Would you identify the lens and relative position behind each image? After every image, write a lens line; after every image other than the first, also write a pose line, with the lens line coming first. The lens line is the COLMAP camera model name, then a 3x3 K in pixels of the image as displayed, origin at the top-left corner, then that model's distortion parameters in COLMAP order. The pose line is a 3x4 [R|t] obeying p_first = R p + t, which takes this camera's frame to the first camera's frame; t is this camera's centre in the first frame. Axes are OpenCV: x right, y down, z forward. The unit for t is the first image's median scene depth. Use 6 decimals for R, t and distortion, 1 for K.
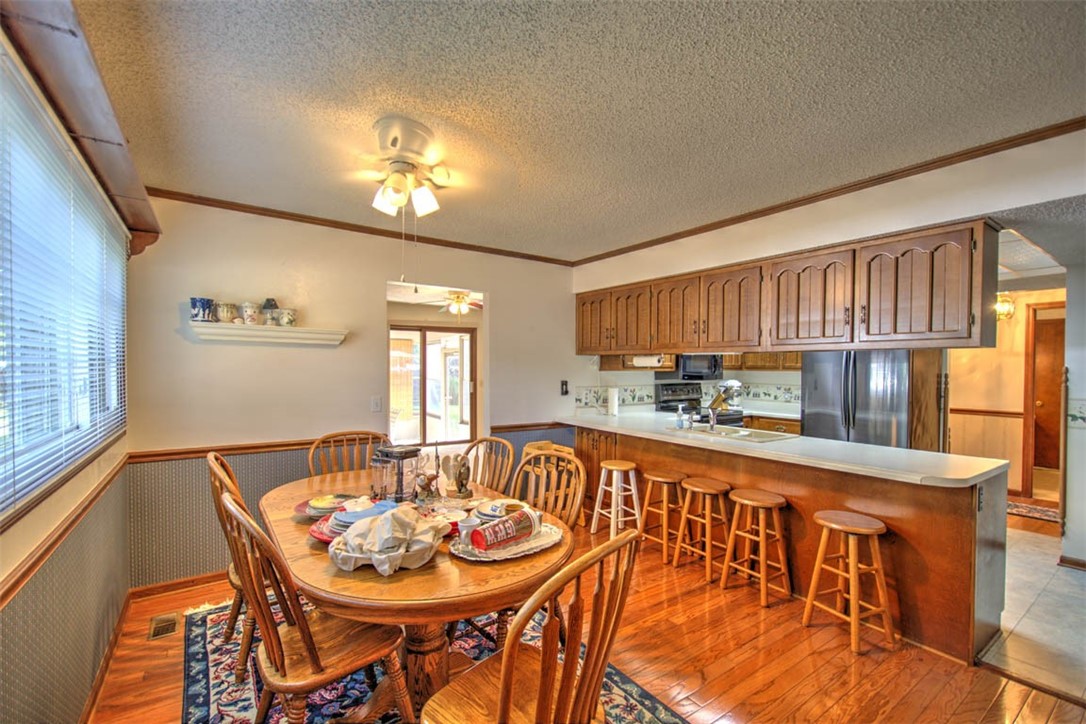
lens RADIAL K [[464.7, 0, 545.8], [0, 464.7, 369.0], [0, 0, 1]] dist [0.008001, -0.004102]
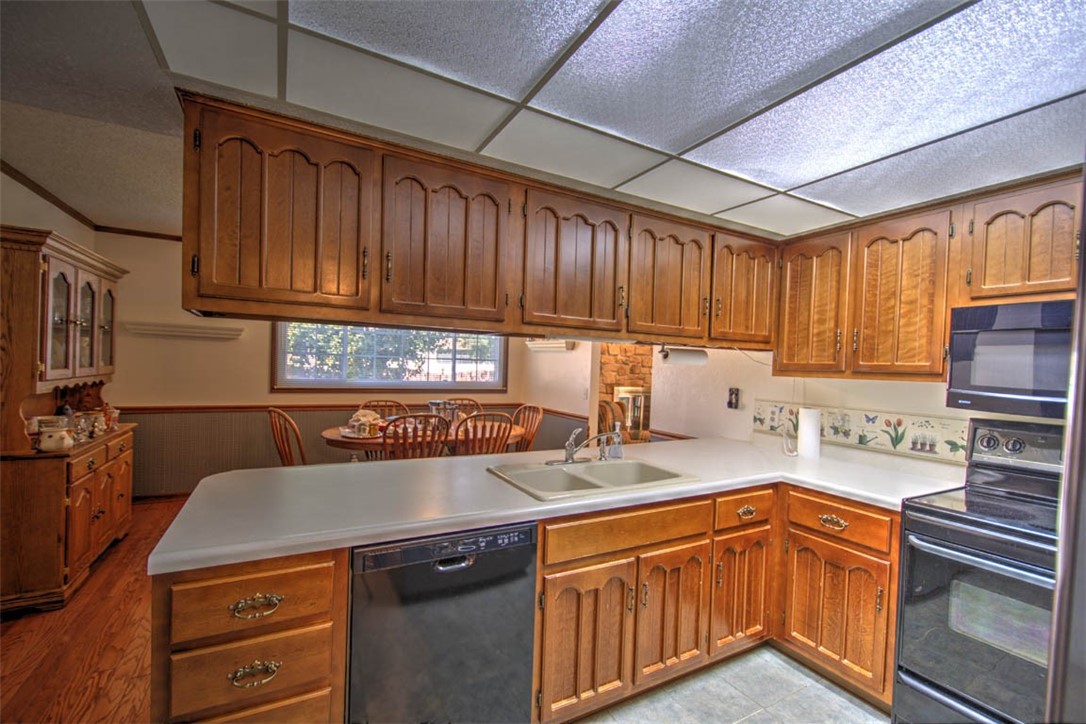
lens RADIAL K [[464.7, 0, 541.4], [0, 464.7, 373.2], [0, 0, 1]] dist [0.008001, -0.004102]
pose [[-0.114019, 0.009377, -0.993434, 0.687940], [-0.035918, 0.999263, 0.013555, 0.003088], [0.992829, 0.037228, -0.113598, 0.706174]]
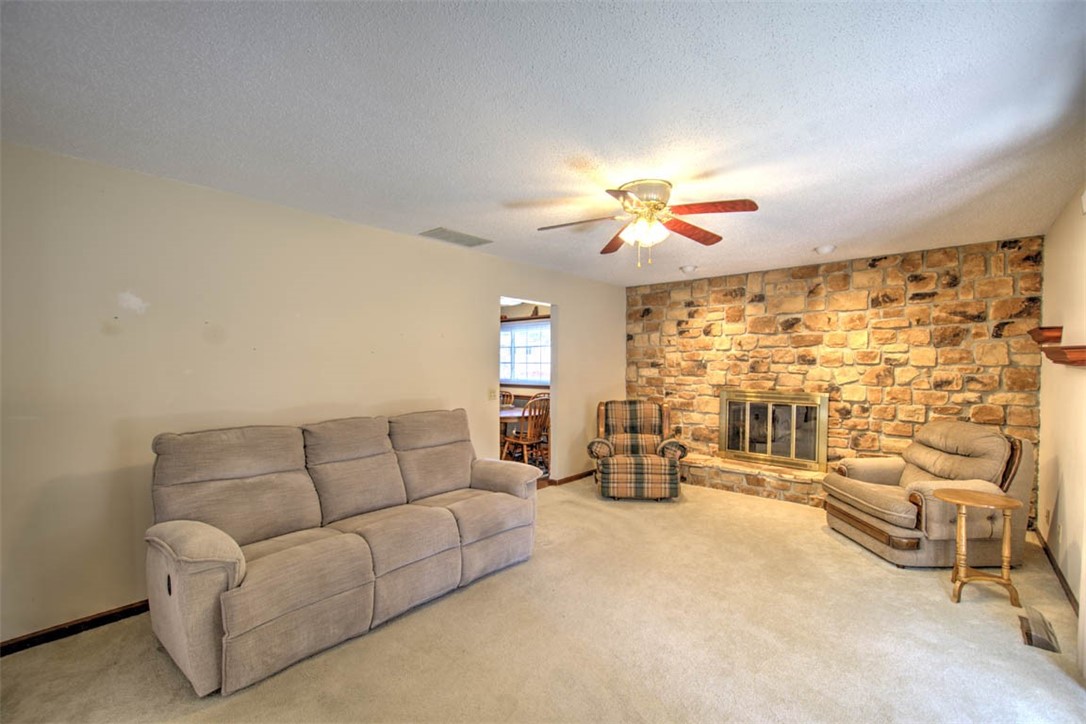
lens RADIAL K [[464.7, 0, 546.8], [0, 464.7, 373.4], [0, 0, 1]] dist [0.008001, -0.004102]
pose [[-0.970617, 0.002805, -0.240612, 0.020223], [-0.002421, 0.999768, 0.021422, -0.005590], [0.240616, 0.021375, -0.970385, 1.699694]]
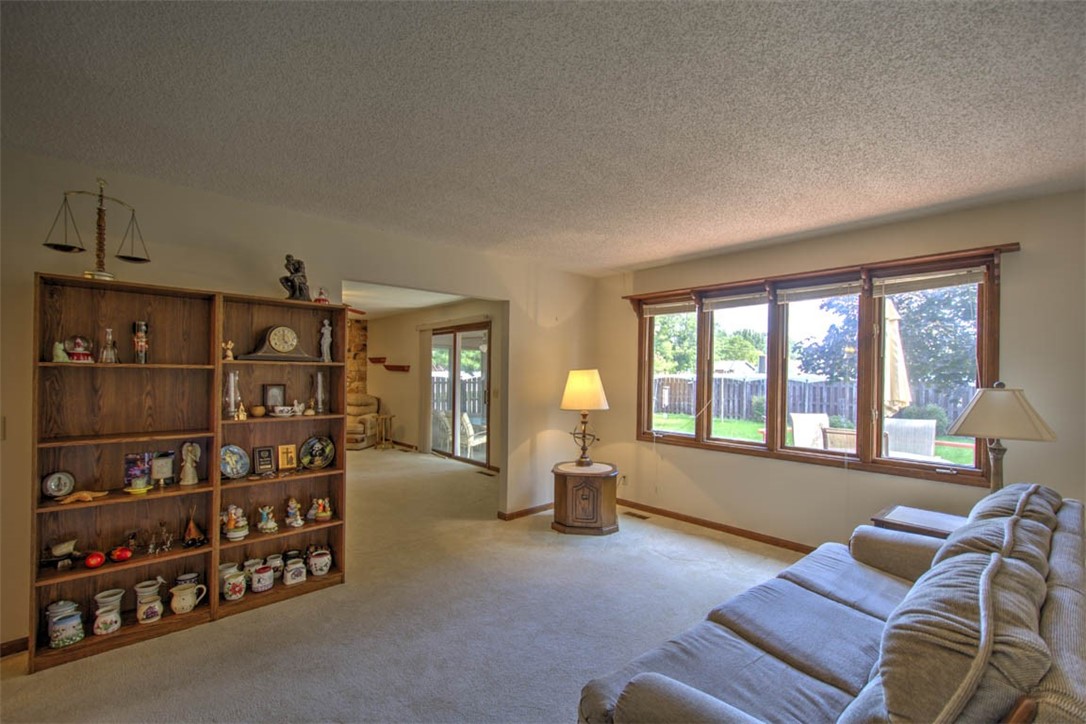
lens RADIAL K [[464.7, 0, 528.4], [0, 464.7, 378.8], [0, 0, 1]] dist [0.008001, -0.004102]
pose [[0.117816, 0.012980, -0.992951, 1.036947], [-0.013862, 0.999839, 0.011425, -0.003482], [0.992939, 0.012418, 0.117977, 1.597524]]
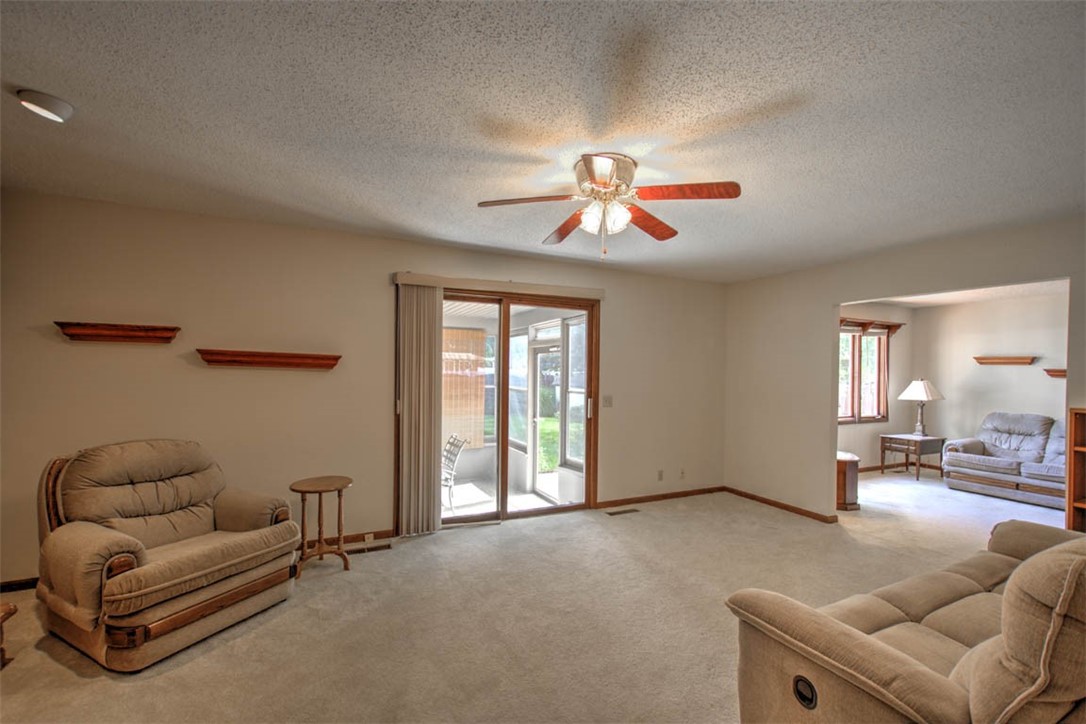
lens RADIAL K [[464.7, 0, 541.6], [0, 464.7, 379.4], [0, 0, 1]] dist [0.008001, -0.004102]
pose [[0.986754, 0.015135, -0.161519, -0.205066], [-0.012860, 0.999803, 0.015121, -0.003402], [0.161716, -0.012844, 0.986754, 0.732467]]
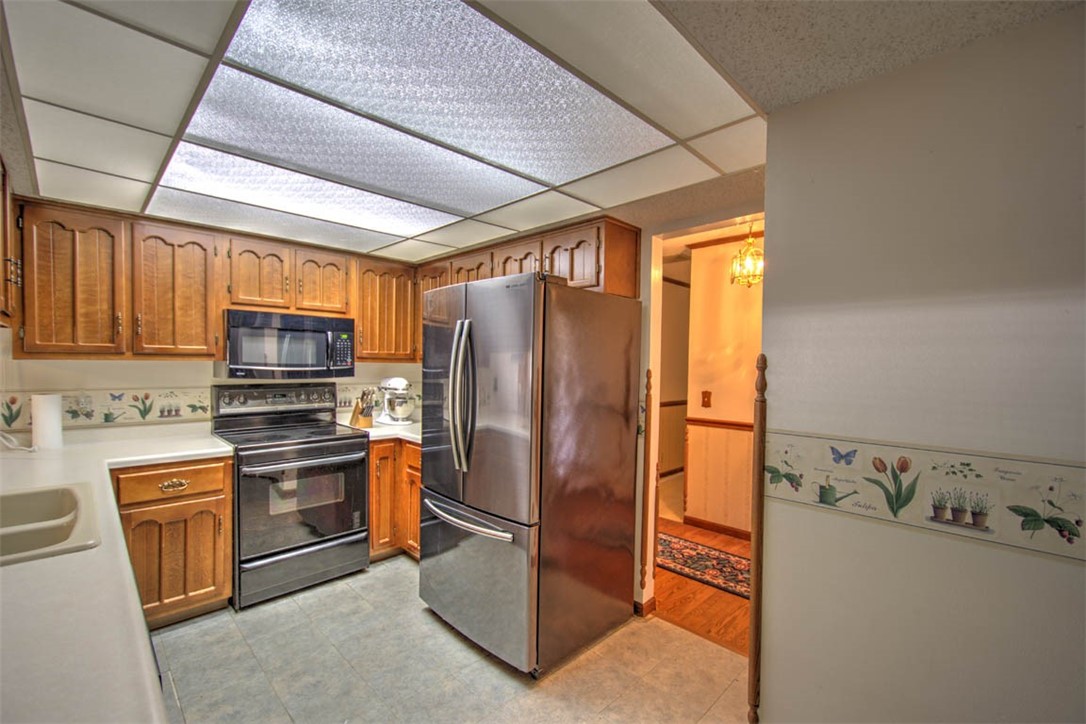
lens RADIAL K [[464.7, 0, 540.1], [0, 464.7, 374.7], [0, 0, 1]] dist [0.008001, -0.004102]
pose [[0.986234, 0.005226, 0.165273, 0.545206], [-0.009645, 0.999617, 0.025944, 0.002299], [-0.165074, -0.027181, 0.985907, 0.405961]]
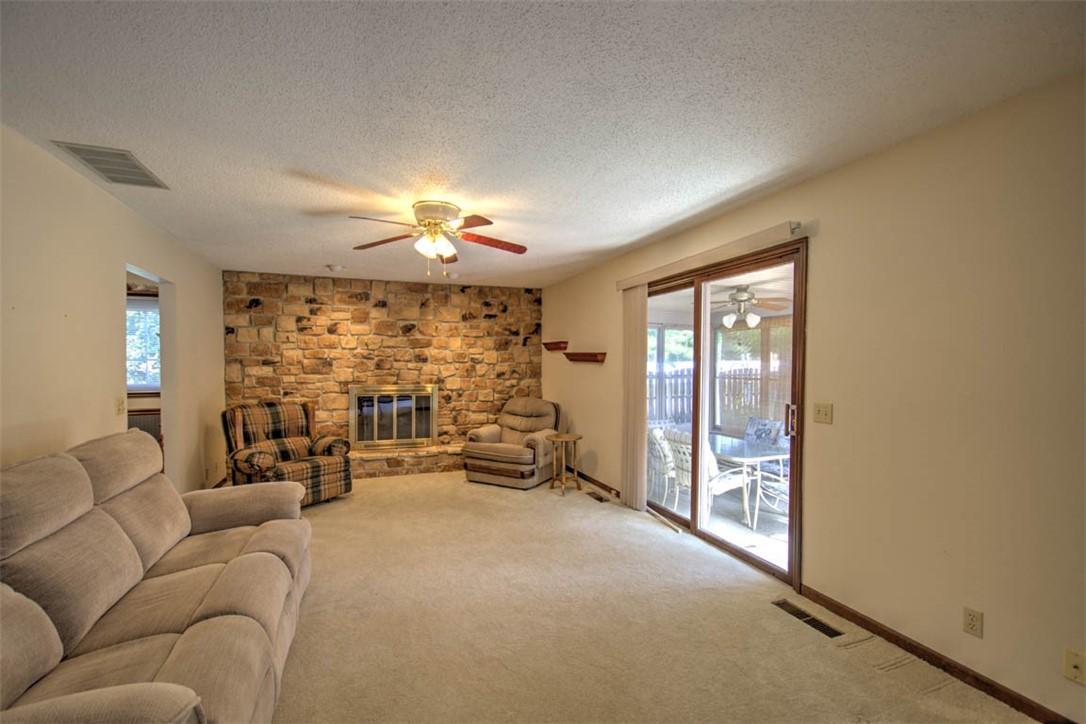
lens RADIAL K [[464.7, 0, 534.4], [0, 464.7, 376.8], [0, 0, 1]] dist [0.008001, -0.004102]
pose [[-0.254685, 0.028795, -0.966595, 0.350061], [-0.001576, 0.999543, 0.030192, -0.004016], [0.967023, 0.009213, -0.254523, 1.481492]]
